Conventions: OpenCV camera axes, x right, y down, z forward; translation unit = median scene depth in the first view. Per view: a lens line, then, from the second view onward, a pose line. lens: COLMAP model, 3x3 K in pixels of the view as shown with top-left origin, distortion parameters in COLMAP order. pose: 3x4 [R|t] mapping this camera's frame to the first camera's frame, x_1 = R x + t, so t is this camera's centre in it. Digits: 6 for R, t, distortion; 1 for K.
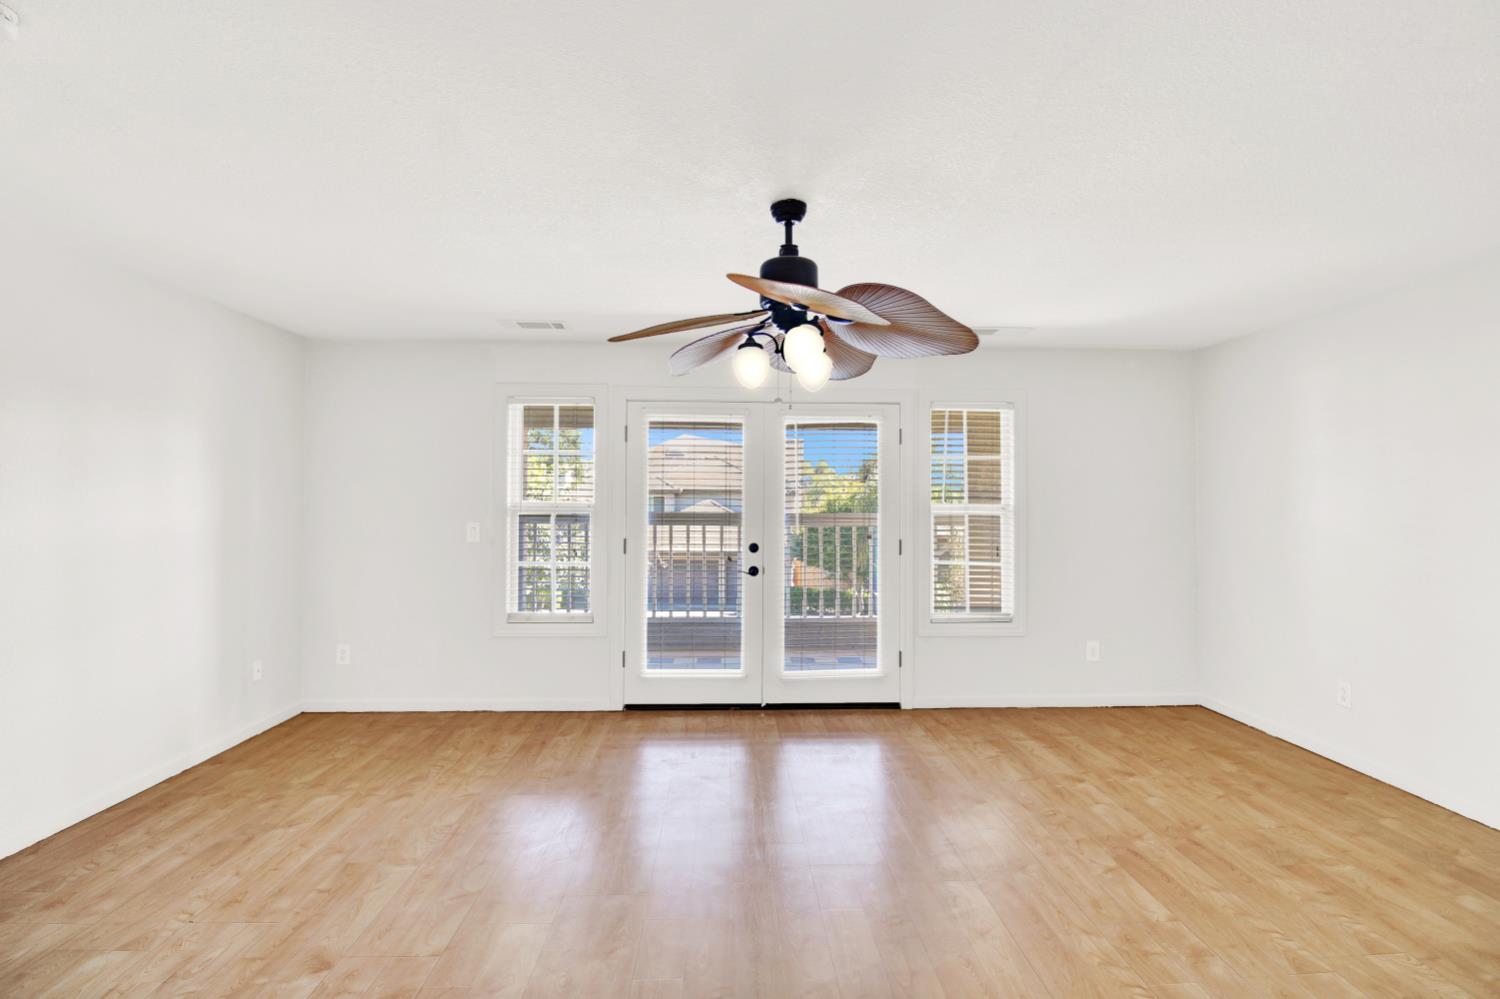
lens RADIAL K [[707.7, 0, 753.2], [0, 707.7, 489.3], [0, 0, 1]] dist [-0.004969, -0.010747]
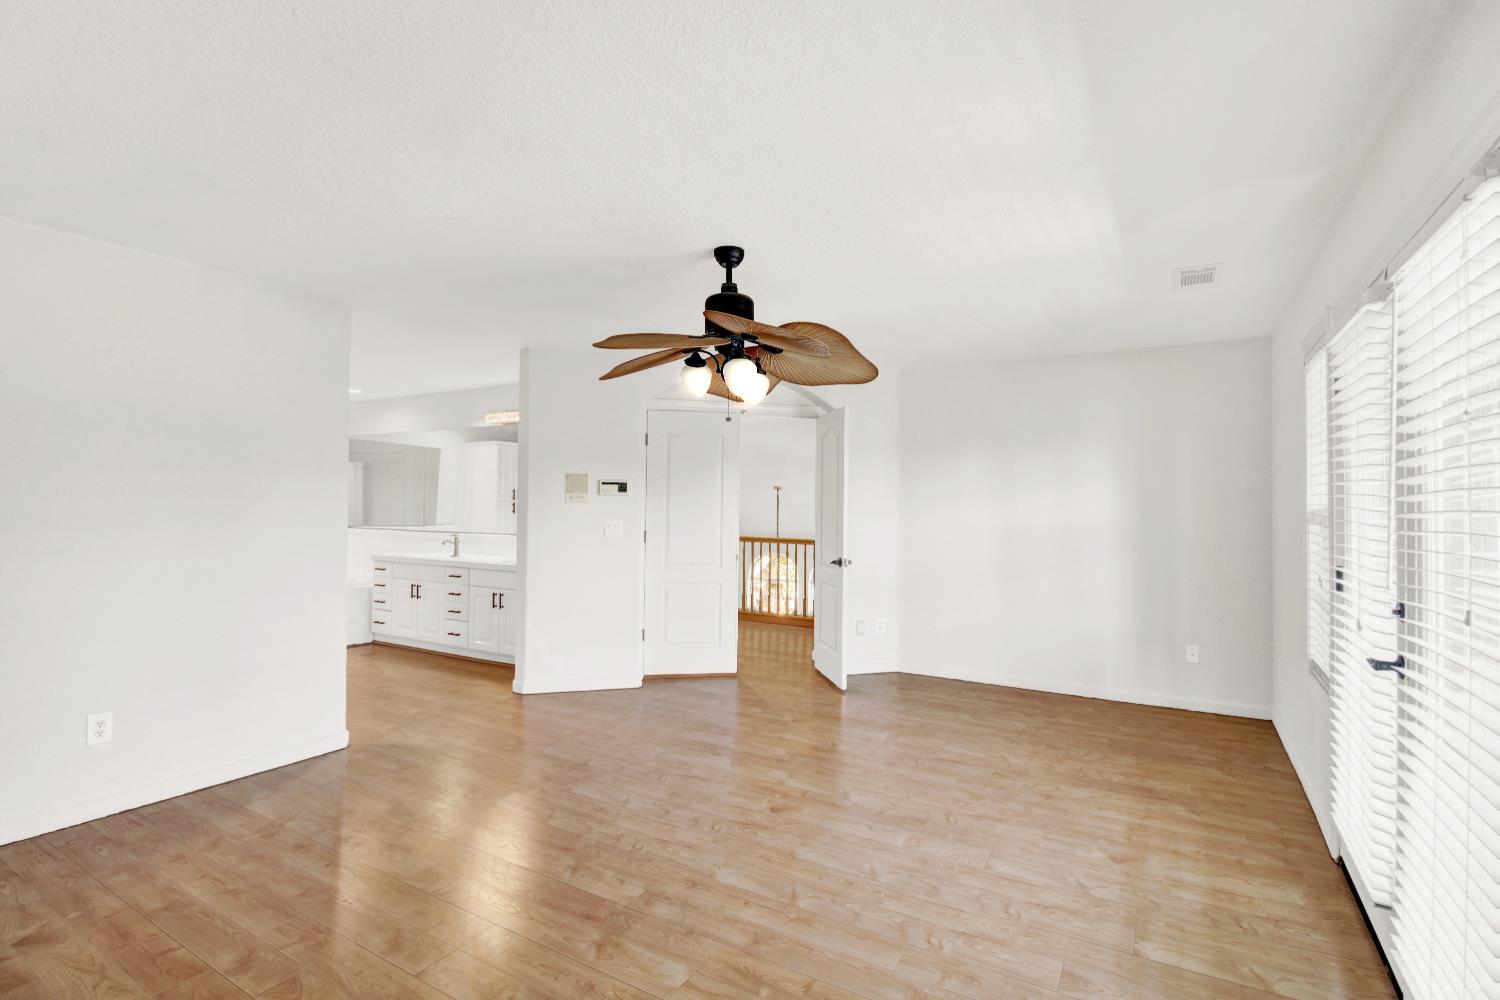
lens RADIAL K [[707.7, 0, 753.6], [0, 707.7, 501.5], [0, 0, 1]] dist [-0.004969, -0.010747]
pose [[-0.541673, -0.007176, -0.840559, 0.597222], [0.006821, 0.999893, -0.012932, 0.022585], [0.840562, -0.012738, -0.541566, 0.980586]]
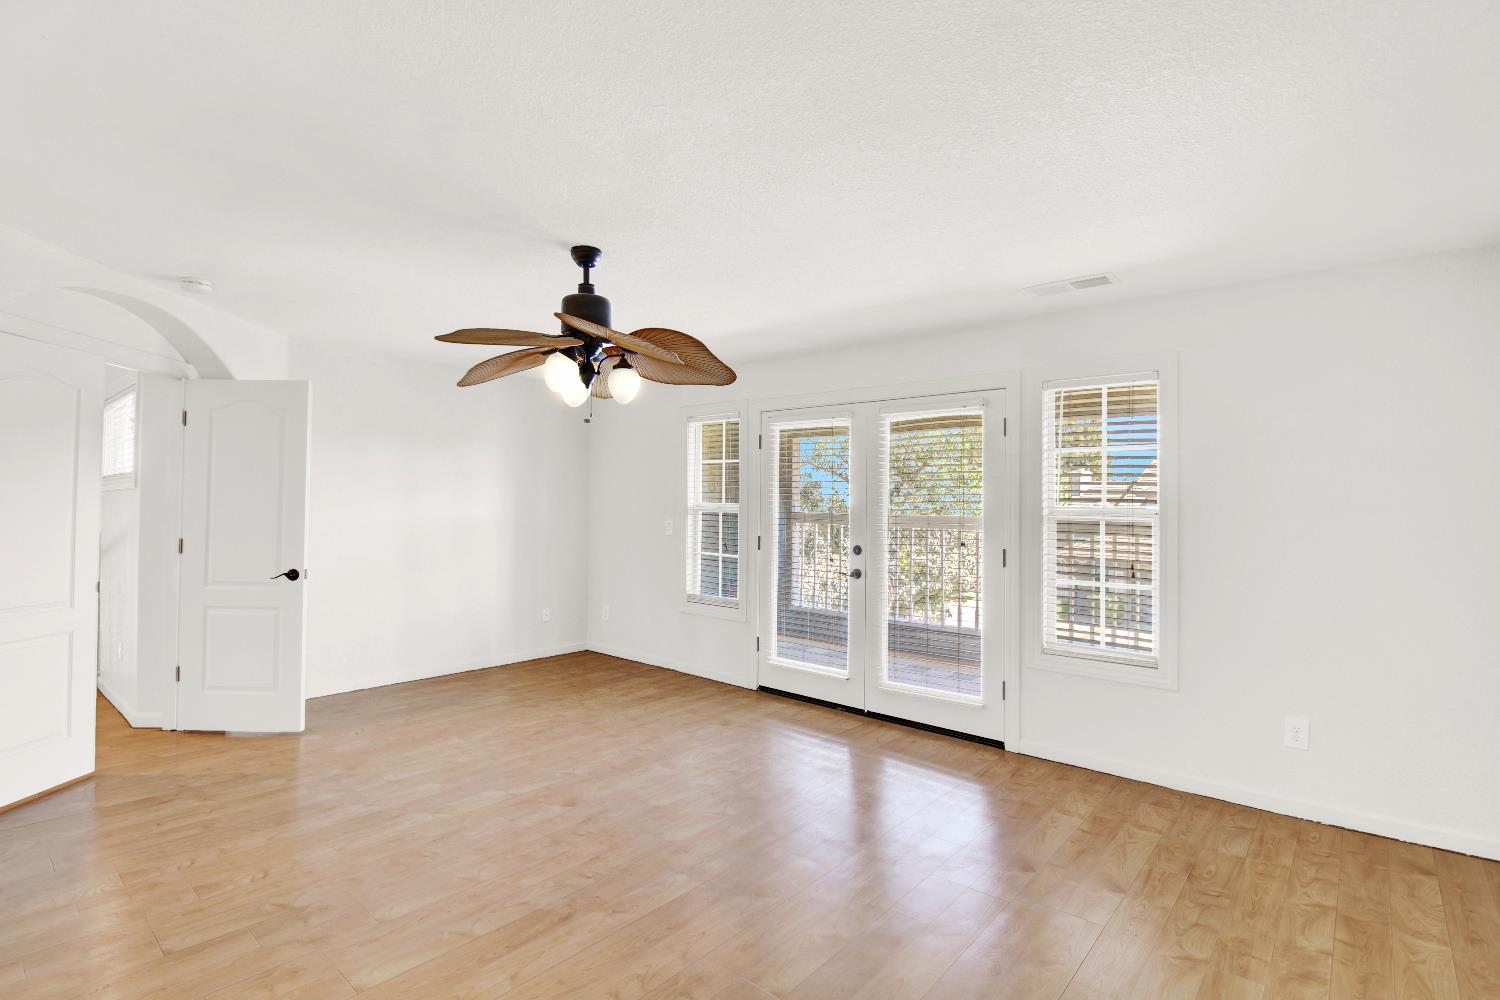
lens RADIAL K [[707.7, 0, 753.1], [0, 707.7, 496.8], [0, 0, 1]] dist [-0.004969, -0.010747]
pose [[0.728158, -0.003822, -0.685398, 0.621866], [0.005575, 0.999984, 0.000346, 0.007913], [0.685386, -0.004073, 0.728168, 0.197744]]
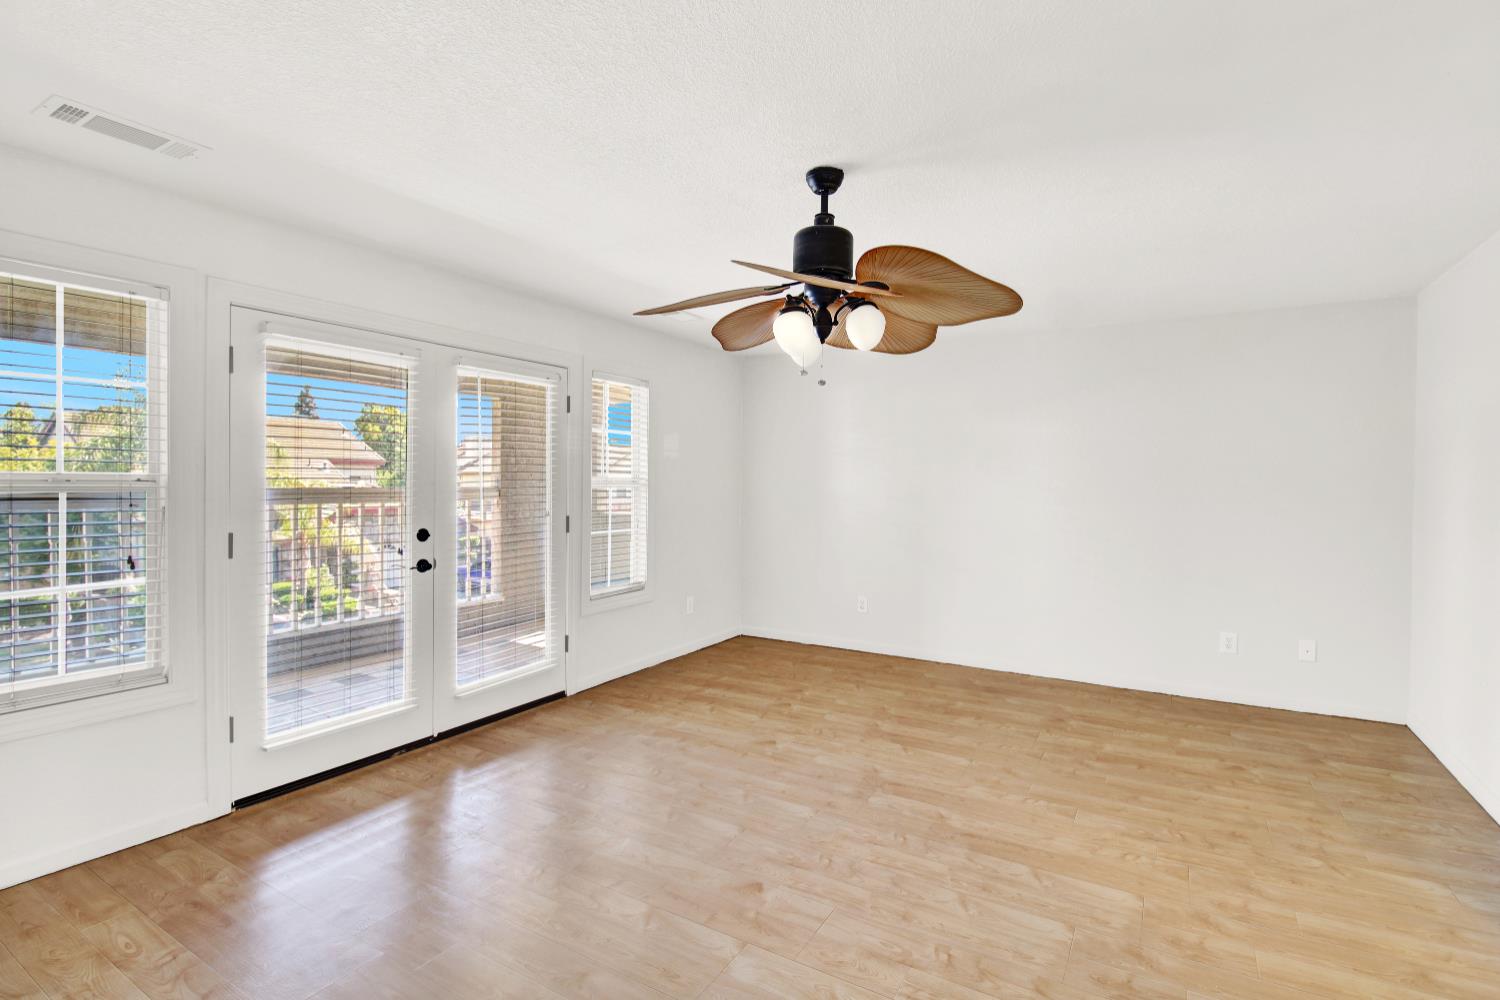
lens RADIAL K [[707.7, 0, 757.7], [0, 707.7, 493.3], [0, 0, 1]] dist [-0.004969, -0.010747]
pose [[0.539628, -0.014915, 0.841772, -0.480486], [-0.023864, 0.999170, 0.033002, 0.005182], [-0.841566, -0.037897, 0.538824, 0.319376]]
